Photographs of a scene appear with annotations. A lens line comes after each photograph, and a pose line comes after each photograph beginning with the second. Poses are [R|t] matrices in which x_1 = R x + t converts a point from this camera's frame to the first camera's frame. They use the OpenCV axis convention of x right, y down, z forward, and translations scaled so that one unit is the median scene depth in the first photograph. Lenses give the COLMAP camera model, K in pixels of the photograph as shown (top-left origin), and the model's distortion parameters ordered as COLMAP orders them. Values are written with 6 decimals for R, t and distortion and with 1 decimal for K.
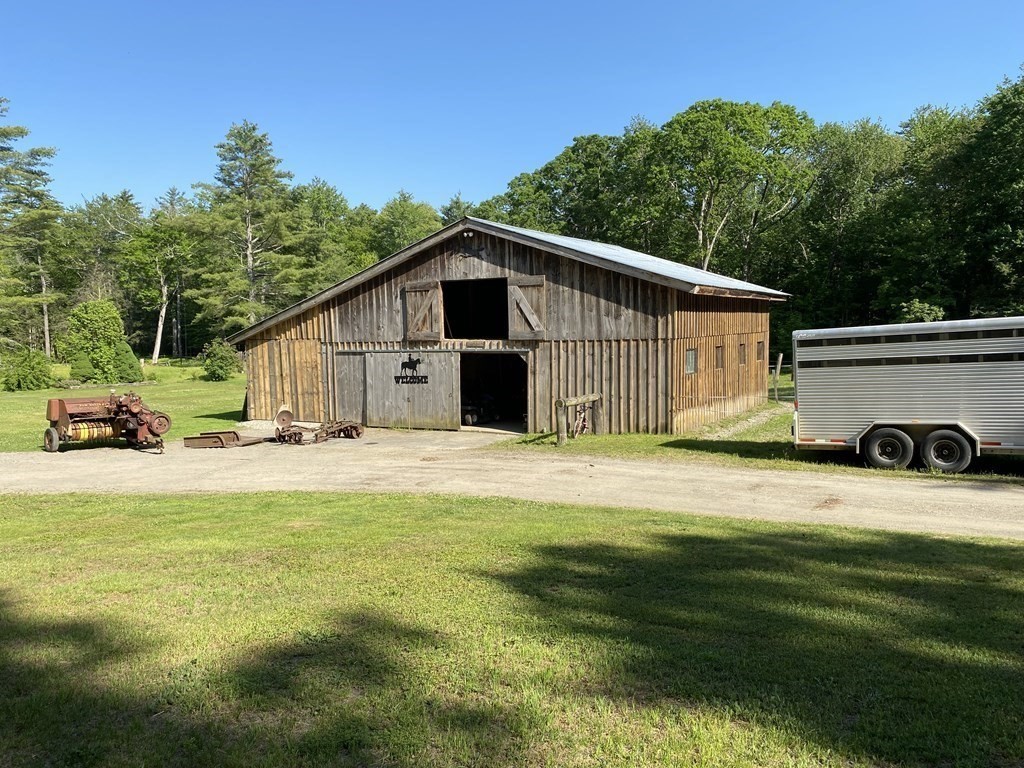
lens RADIAL K [[774.6, 0, 506.9], [0, 774.6, 390.9], [0, 0, 1]] dist [0.046038, -0.051896]
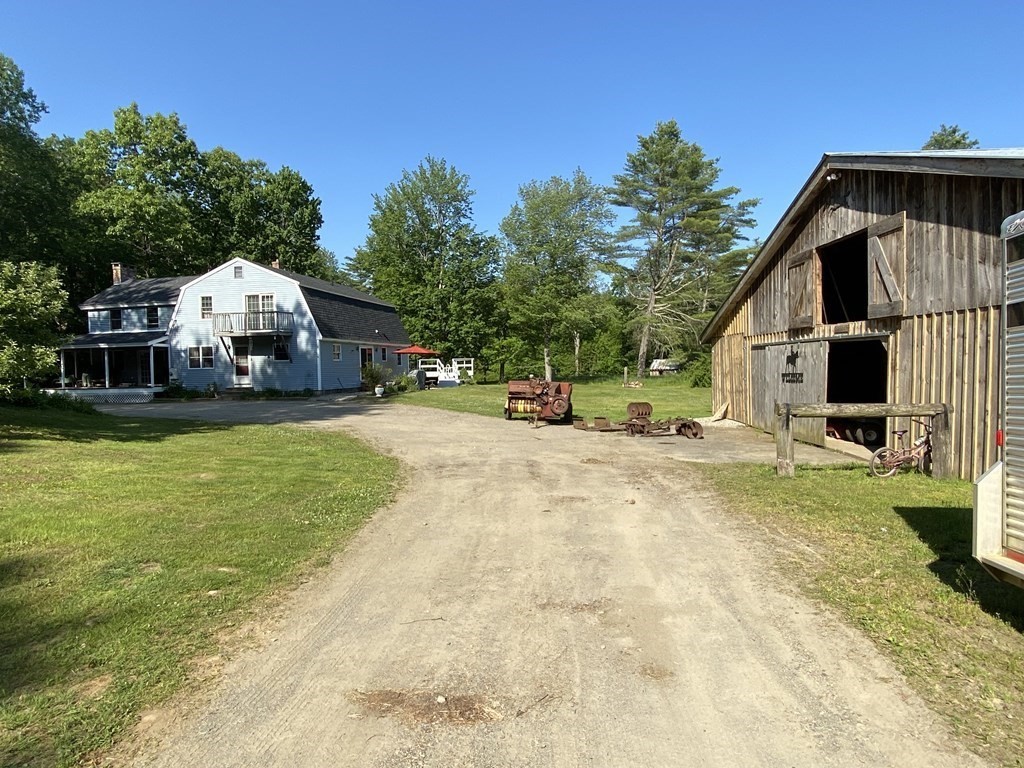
lens RADIAL K [[624.9, 0, 520.6], [0, 624.9, 388.2], [0, 0, 1]] dist [-0.004993, -0.005493]
pose [[0.446885, 0.045728, -0.893422, 0.356779], [-0.066253, 0.997642, 0.017923, 0.003818], [0.892135, 0.051182, 0.448861, 0.498581]]
